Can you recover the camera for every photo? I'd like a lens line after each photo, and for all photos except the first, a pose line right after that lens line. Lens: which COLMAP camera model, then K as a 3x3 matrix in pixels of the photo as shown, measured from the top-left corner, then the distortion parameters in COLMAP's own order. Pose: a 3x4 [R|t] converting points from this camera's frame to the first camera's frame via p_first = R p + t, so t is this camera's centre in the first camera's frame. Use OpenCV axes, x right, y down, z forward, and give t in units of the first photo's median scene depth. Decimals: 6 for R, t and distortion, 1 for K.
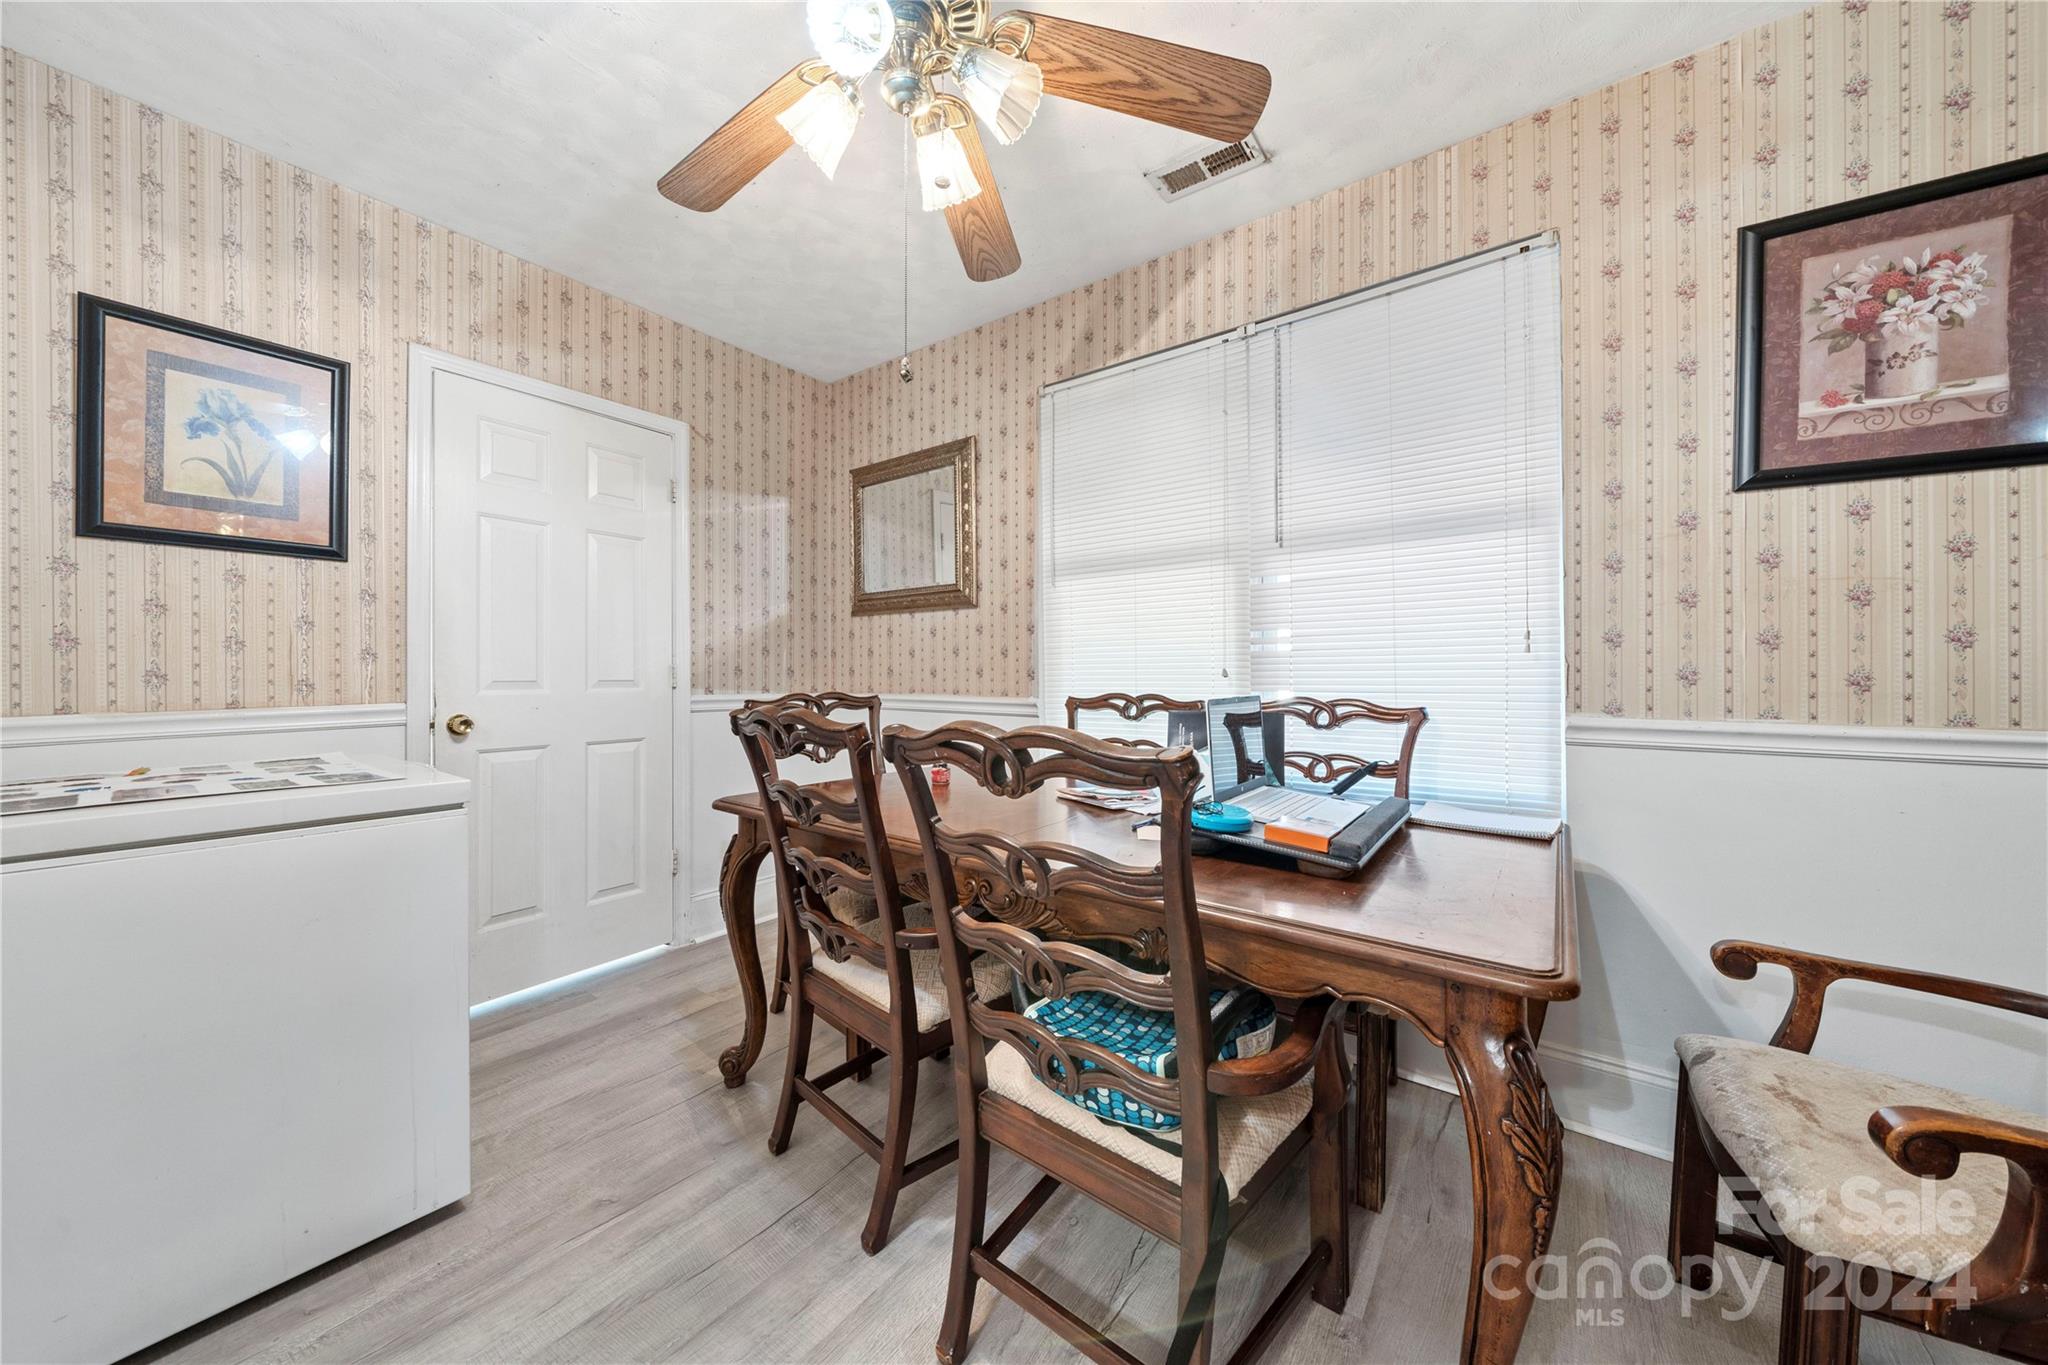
lens RADIAL K [[695.8, 0, 1024.8], [0, 695.8, 664.3], [0, 0, 1]] dist [-0.006231, 0.000135]
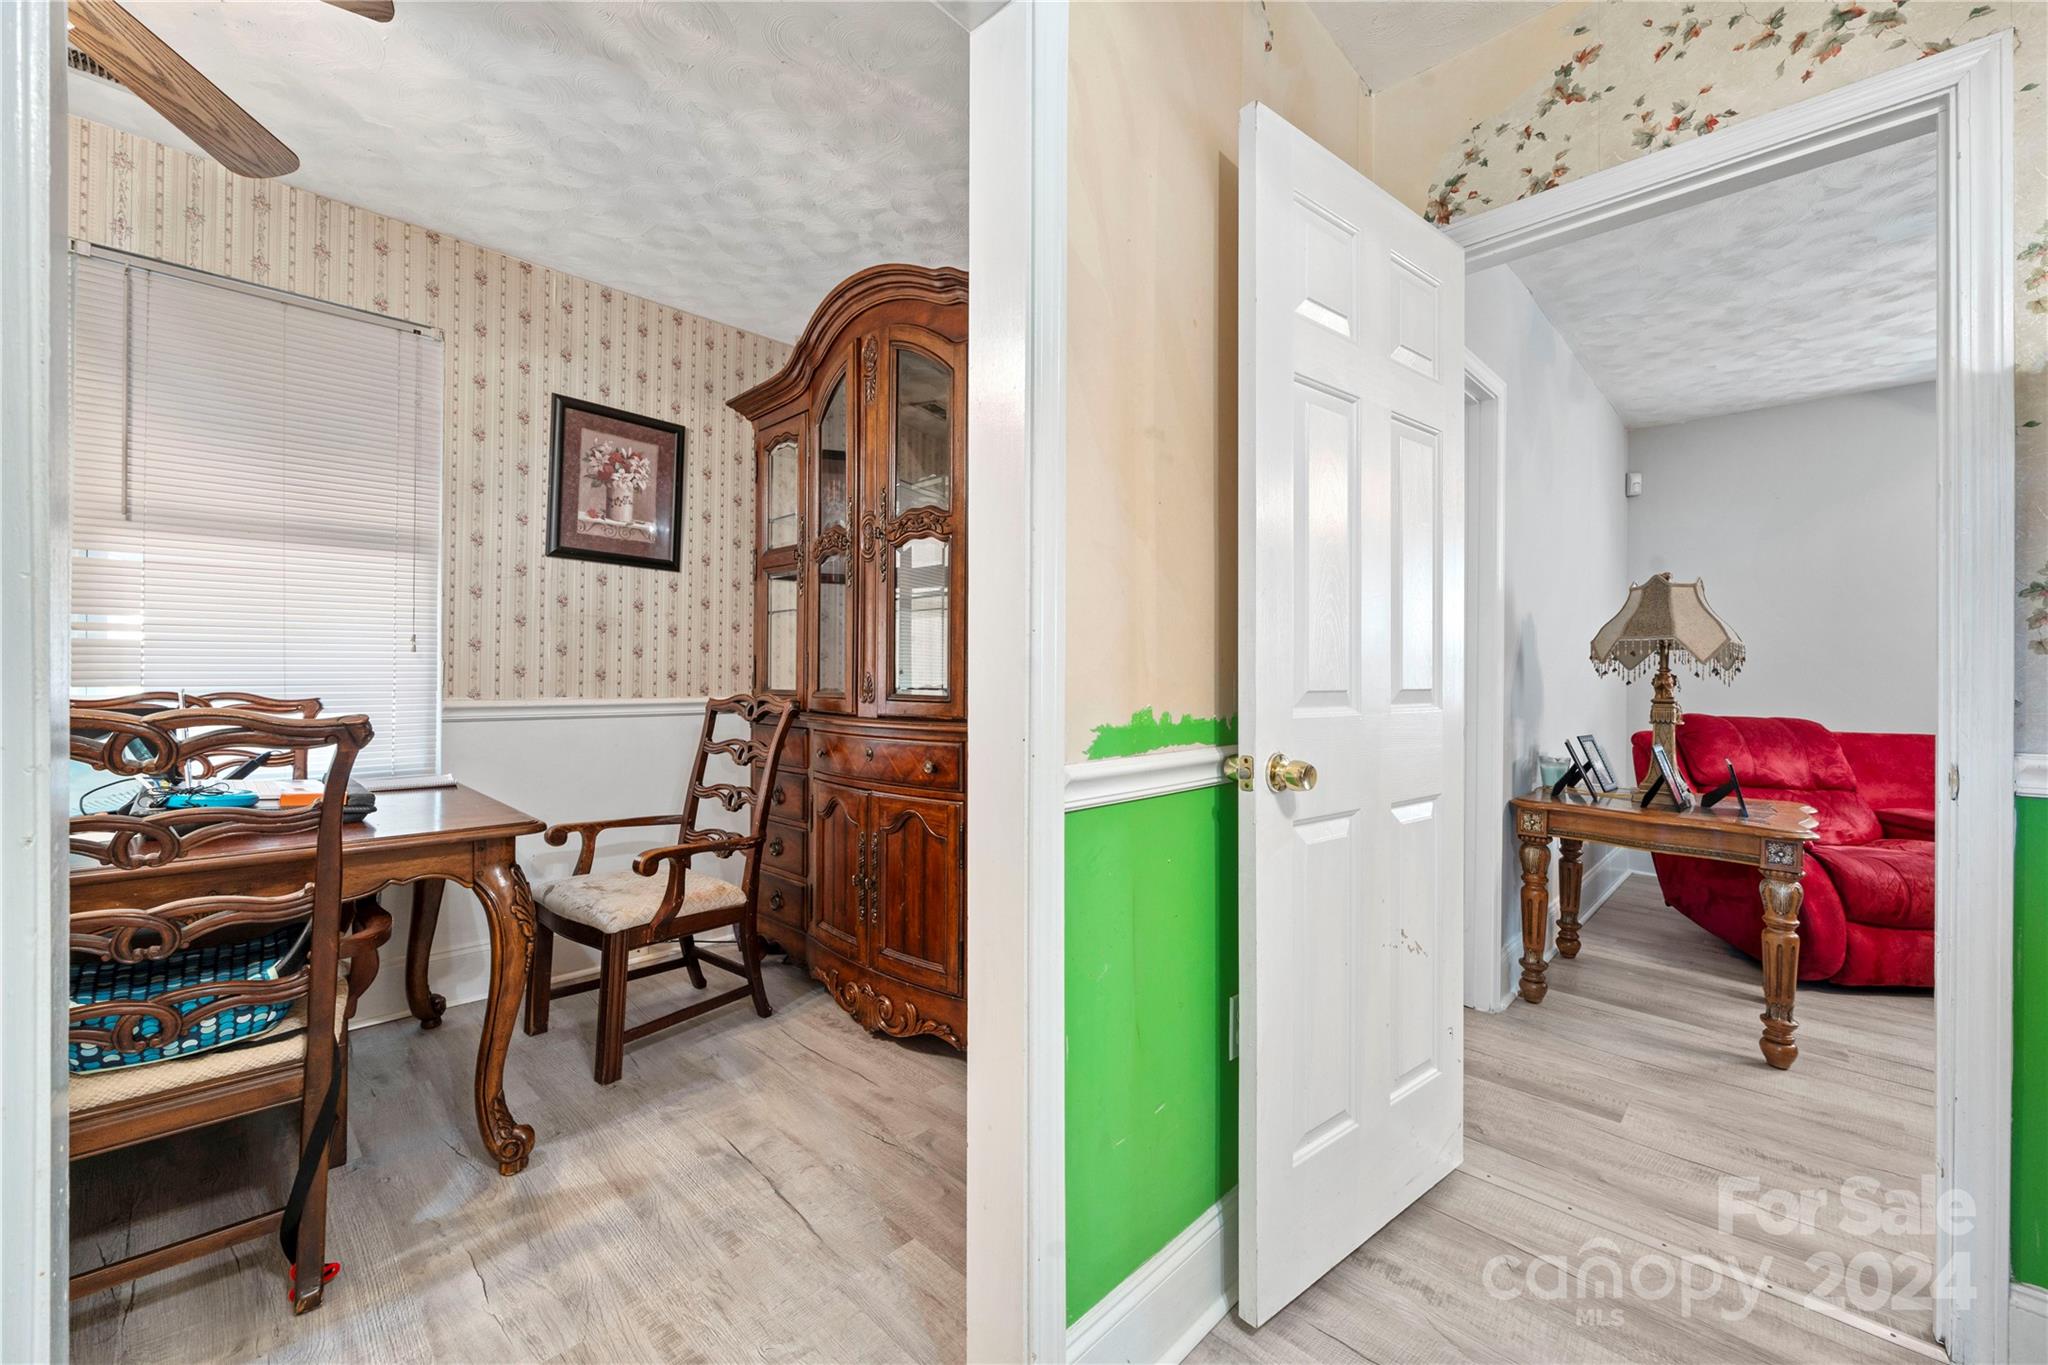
lens RADIAL K [[804.5, 0, 1030.6], [0, 804.5, 678.6], [0, 0, 1]] dist [-0.001028, -0.000215]
pose [[0.119168, -0.004654, 0.992863, -0.727797], [-0.018155, 0.999812, 0.006866, 0.001899], [-0.992708, -0.018843, 0.119061, -0.358626]]
